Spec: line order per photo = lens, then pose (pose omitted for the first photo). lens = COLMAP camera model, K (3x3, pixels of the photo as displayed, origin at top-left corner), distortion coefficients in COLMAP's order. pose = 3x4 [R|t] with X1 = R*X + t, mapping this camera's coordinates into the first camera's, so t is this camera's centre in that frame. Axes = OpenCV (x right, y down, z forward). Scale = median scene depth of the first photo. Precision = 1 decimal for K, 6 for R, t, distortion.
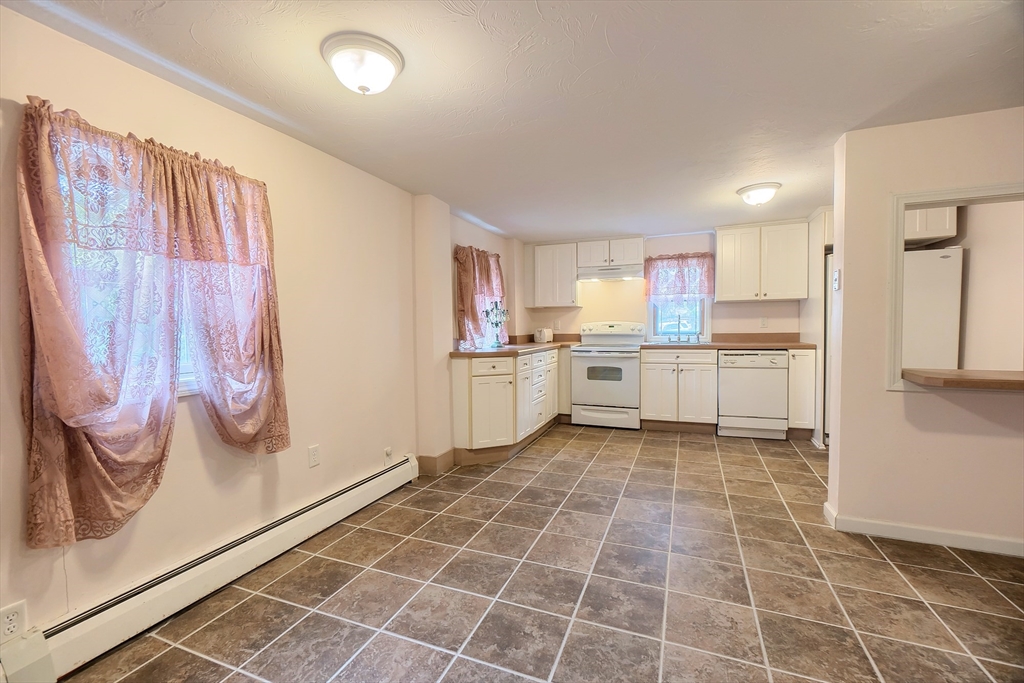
lens RADIAL K [[439.2, 0, 505.4], [0, 439.2, 342.9], [0, 0, 1]] dist [-0.004308, -0.000212]
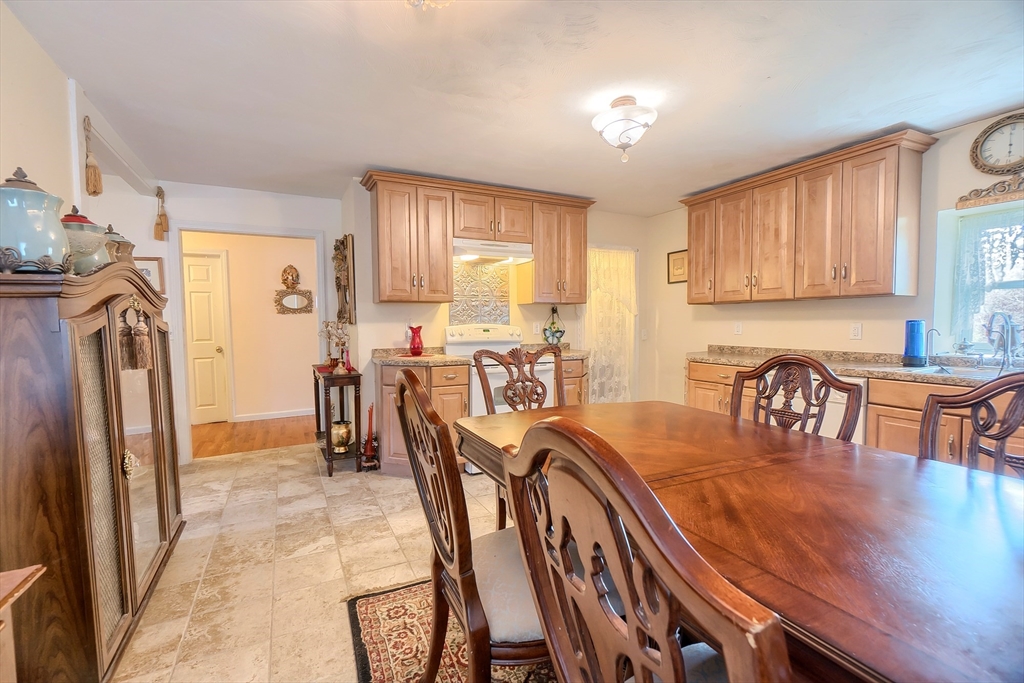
lens RADIAL K [[439.2, 0, 505.4], [0, 439.2, 342.9], [0, 0, 1]] dist [-0.004308, -0.000212]
pose [[0.667849, -0.023951, 0.743911, -0.318212], [0.028713, 0.999567, 0.006405, -0.021299], [-0.743742, 0.017082, 0.668248, 0.500203]]
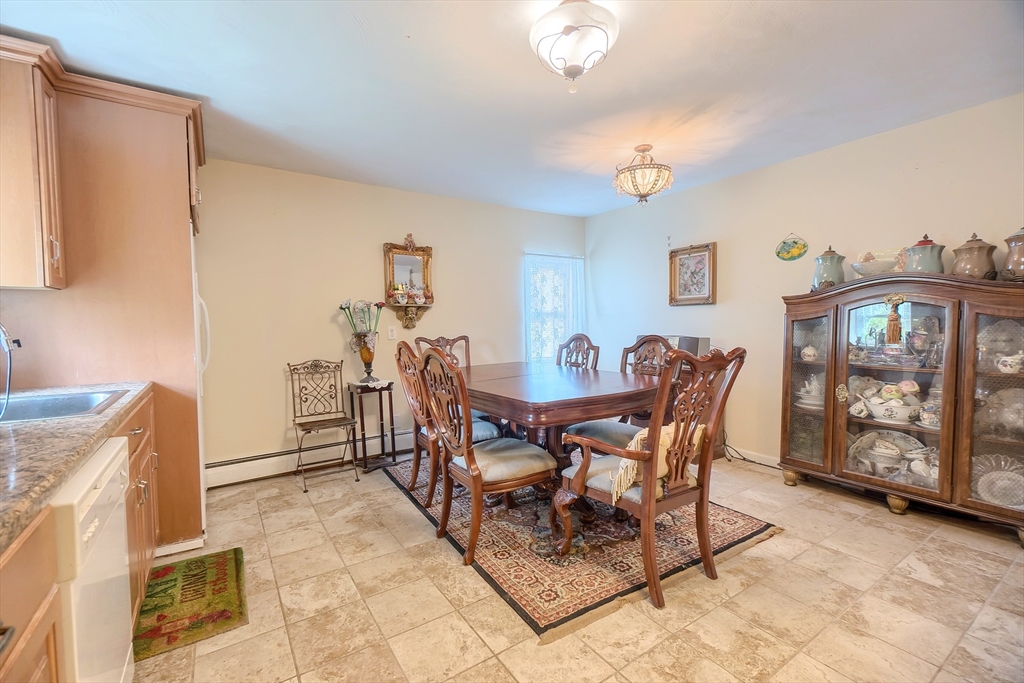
lens RADIAL K [[440.8, 0, 507.0], [0, 440.8, 343.2], [0, 0, 1]] dist [-0.000509, 0.000428]
pose [[-0.566787, 0.065449, -0.821260, 0.434224], [-0.014507, 0.995892, 0.089378, -0.047227], [0.823736, 0.062572, -0.563510, 0.873750]]
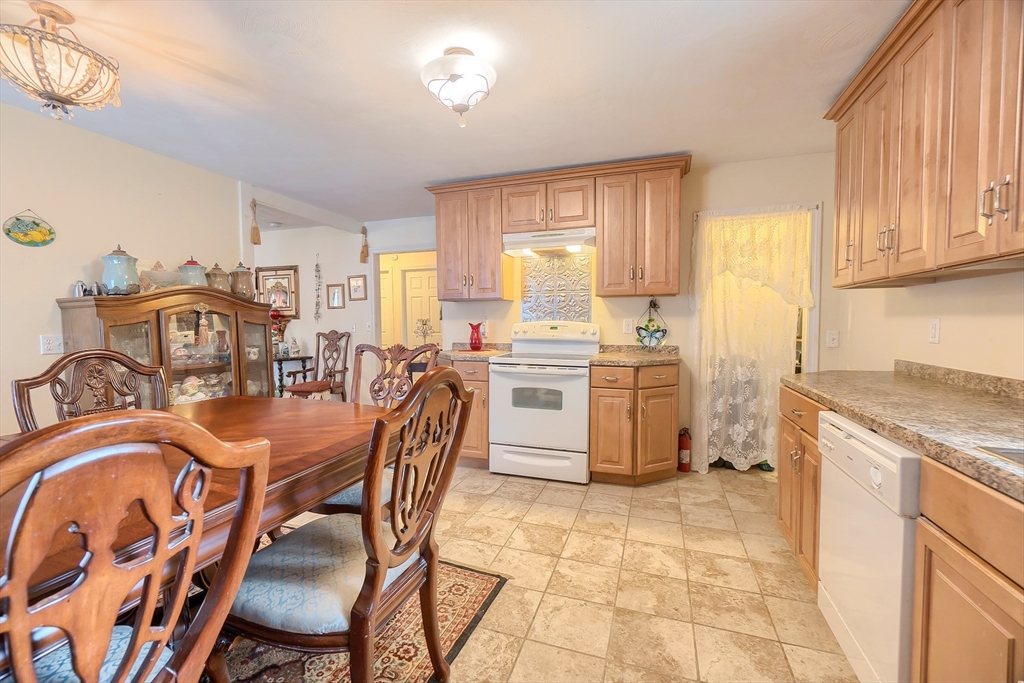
lens RADIAL K [[439.2, 0, 505.4], [0, 439.2, 342.9], [0, 0, 1]] dist [-0.004308, -0.000212]
pose [[0.998936, 0.009766, 0.045076, 0.141021], [-0.010016, 0.999936, 0.005309, -0.017484], [-0.045021, -0.005755, 0.998969, 0.321536]]
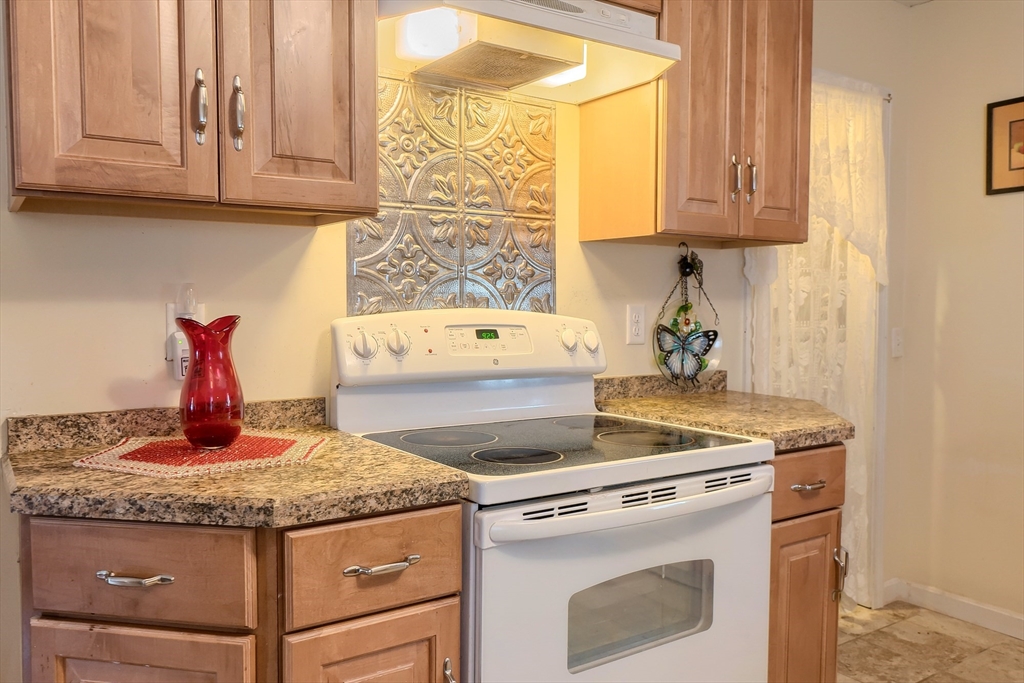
lens RADIAL K [[794.2, 0, 512.0], [0, 794.2, 341.5], [0, 0, 1]] dist [0.003099, 0.001768]
pose [[0.558032, -0.022930, 0.829503, -0.059143], [0.025748, 0.999615, 0.010311, -0.039553], [-0.829420, 0.015605, 0.558407, 0.835858]]
